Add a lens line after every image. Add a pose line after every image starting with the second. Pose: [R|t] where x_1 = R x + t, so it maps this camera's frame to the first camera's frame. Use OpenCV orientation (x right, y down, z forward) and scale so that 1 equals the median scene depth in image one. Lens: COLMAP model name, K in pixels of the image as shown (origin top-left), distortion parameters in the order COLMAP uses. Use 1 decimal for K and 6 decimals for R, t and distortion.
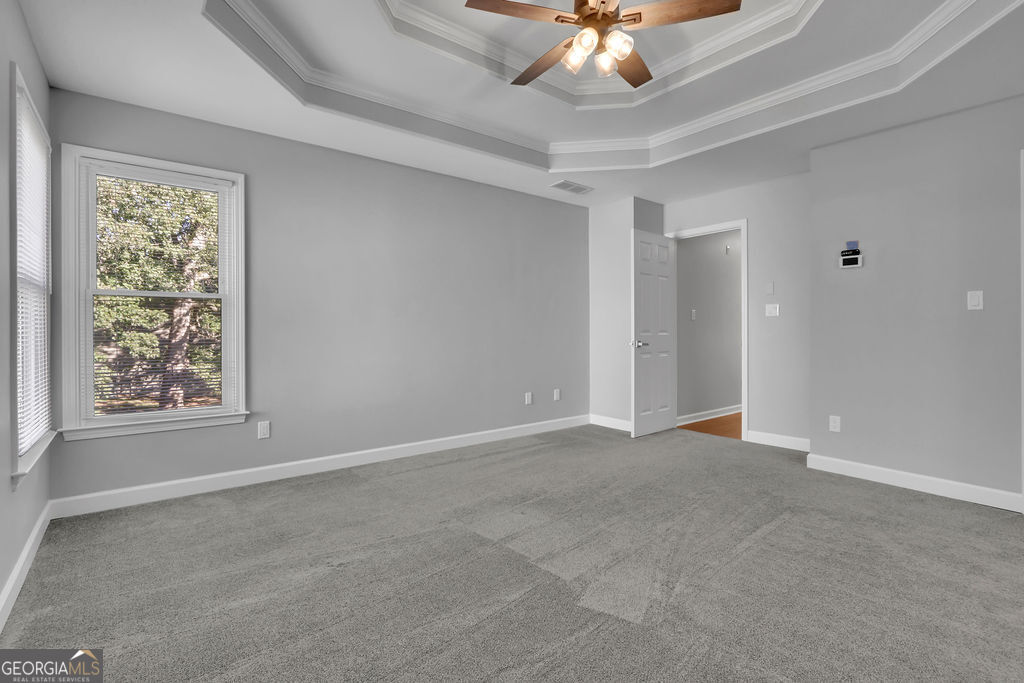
lens RADIAL K [[484.4, 0, 504.3], [0, 484.4, 333.1], [0, 0, 1]] dist [-0.014445, 0.000364]
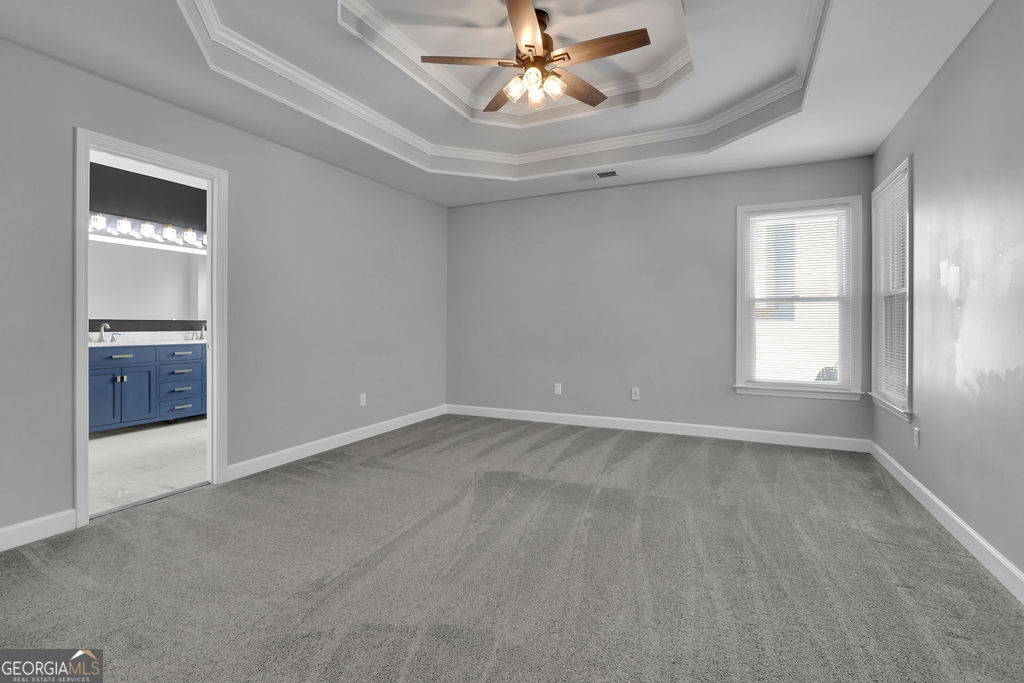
lens RADIAL K [[484.4, 0, 504.3], [0, 484.4, 333.1], [0, 0, 1]] dist [-0.014445, 0.000364]
pose [[-0.909675, 0.011794, -0.415152, 0.552893], [0.002319, 0.999725, 0.023320, -0.012073], [0.415313, 0.020251, -0.909453, 1.507299]]
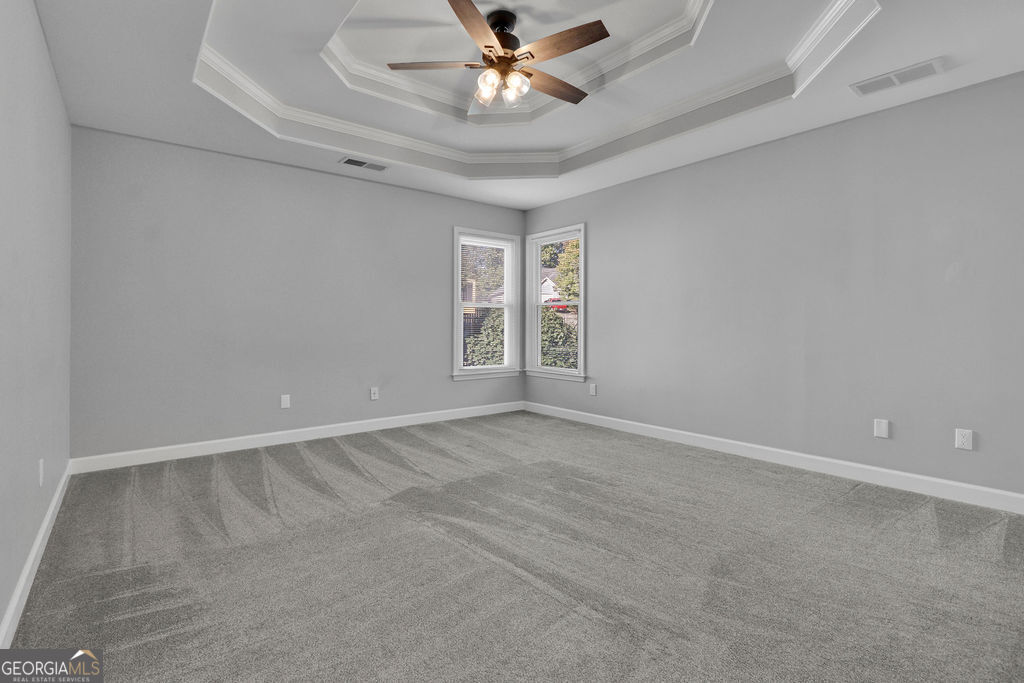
lens RADIAL K [[484.4, 0, 504.3], [0, 484.4, 333.1], [0, 0, 1]] dist [-0.014445, 0.000364]
pose [[-0.004622, 0.019242, -0.999804, 1.022928], [-0.002949, 0.999810, 0.019256, -0.003008], [0.999985, 0.003038, -0.004565, 0.746494]]
